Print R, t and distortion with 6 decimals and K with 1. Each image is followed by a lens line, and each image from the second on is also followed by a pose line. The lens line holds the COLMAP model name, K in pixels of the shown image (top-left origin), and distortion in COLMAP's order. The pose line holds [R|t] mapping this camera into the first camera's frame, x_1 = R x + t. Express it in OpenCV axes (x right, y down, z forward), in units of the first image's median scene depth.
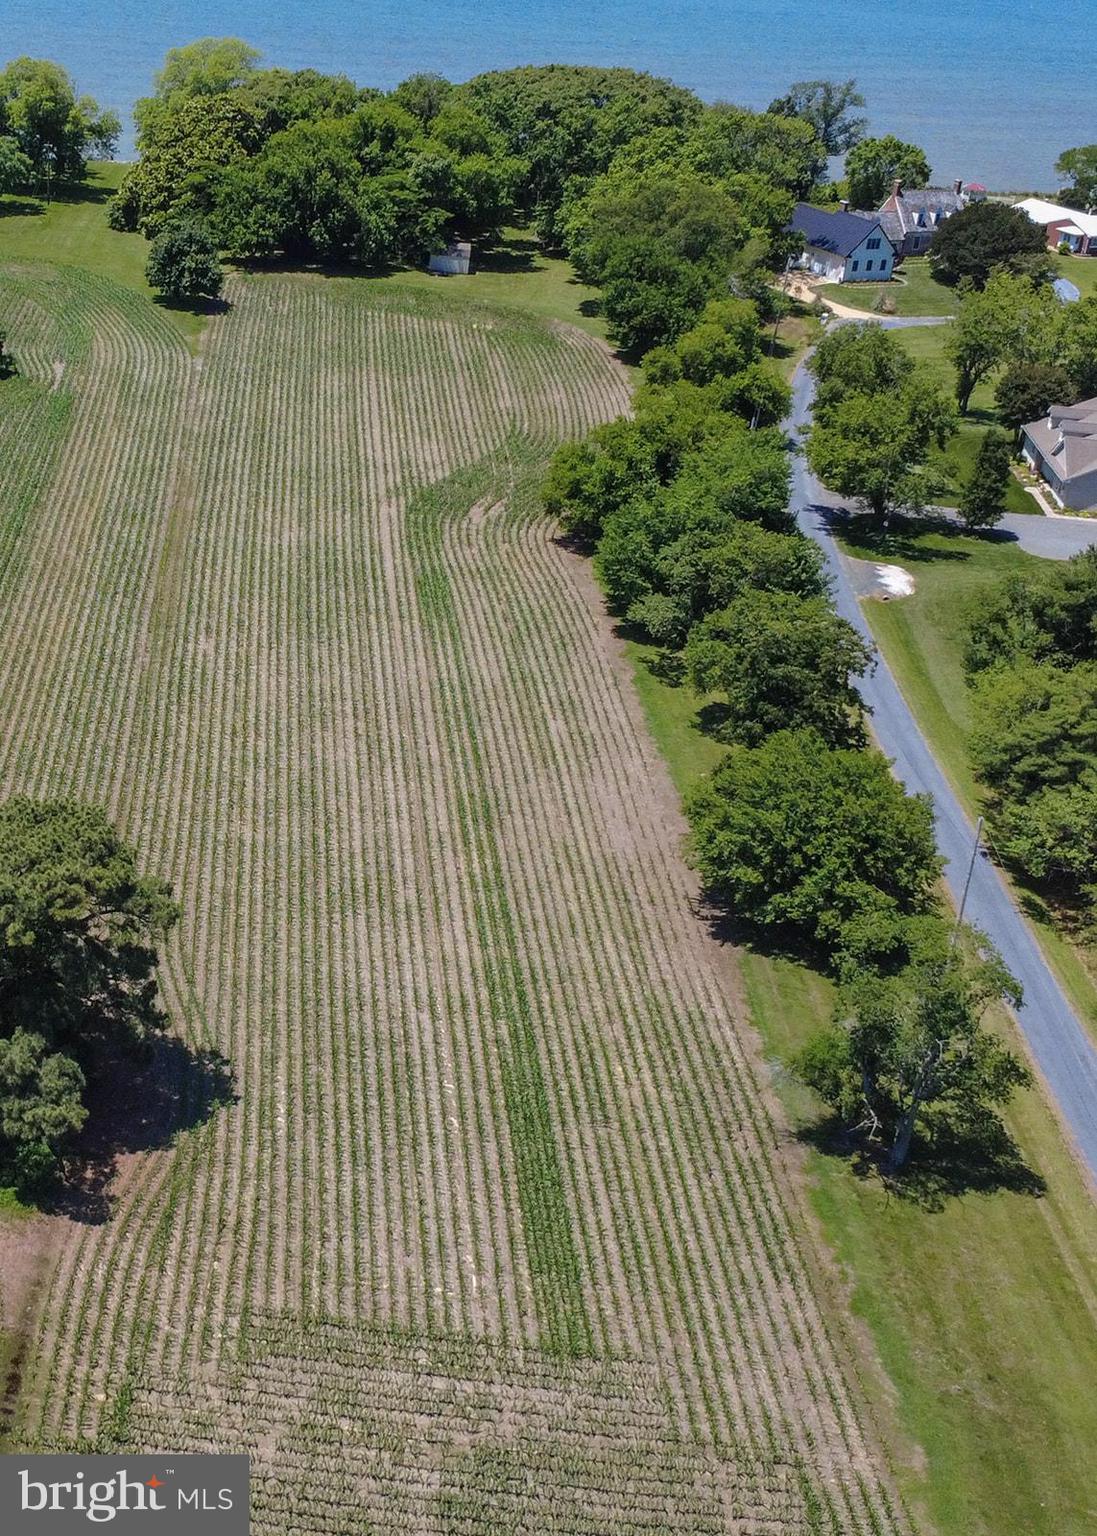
lens RADIAL K [[2136.0, 0, 198.4], [0, 2136.0, 765.5], [0, 0, 1]] dist [-0.006508, 0.026702]
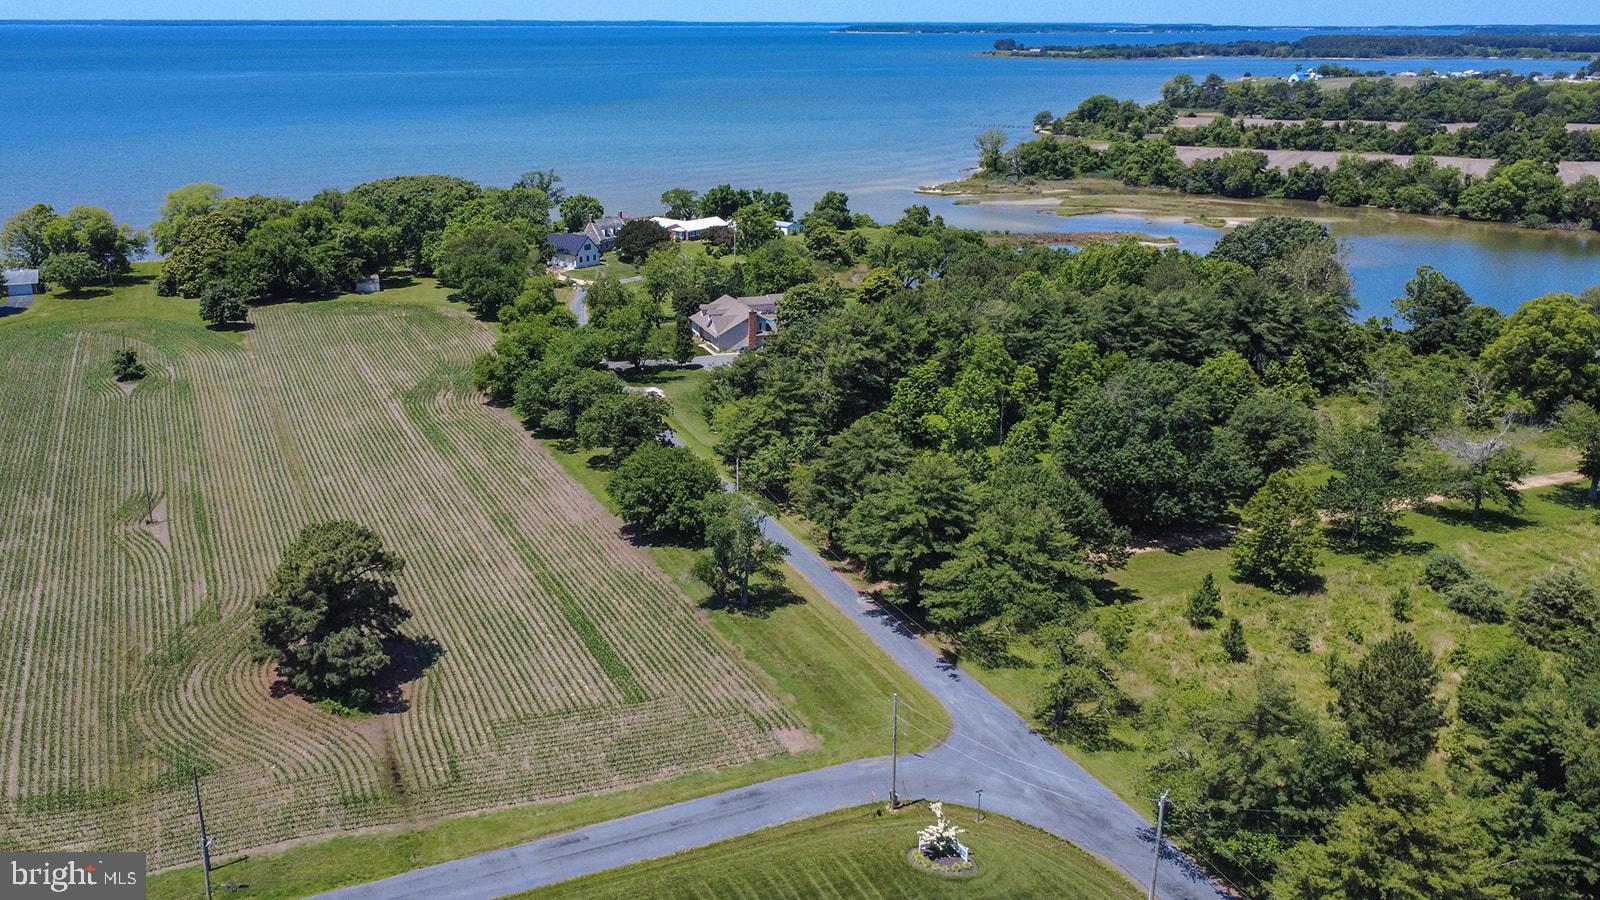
lens RADIAL K [[1350.9, 0, 703.3], [0, 1350.9, 405.9], [0, 0, 1]] dist [-0.000994, 0.003053]
pose [[0.906455, -0.171694, 0.385824, -0.121802], [0.229210, 0.967364, -0.108024, 0.070972], [-0.354685, 0.186353, 0.916226, -0.173555]]
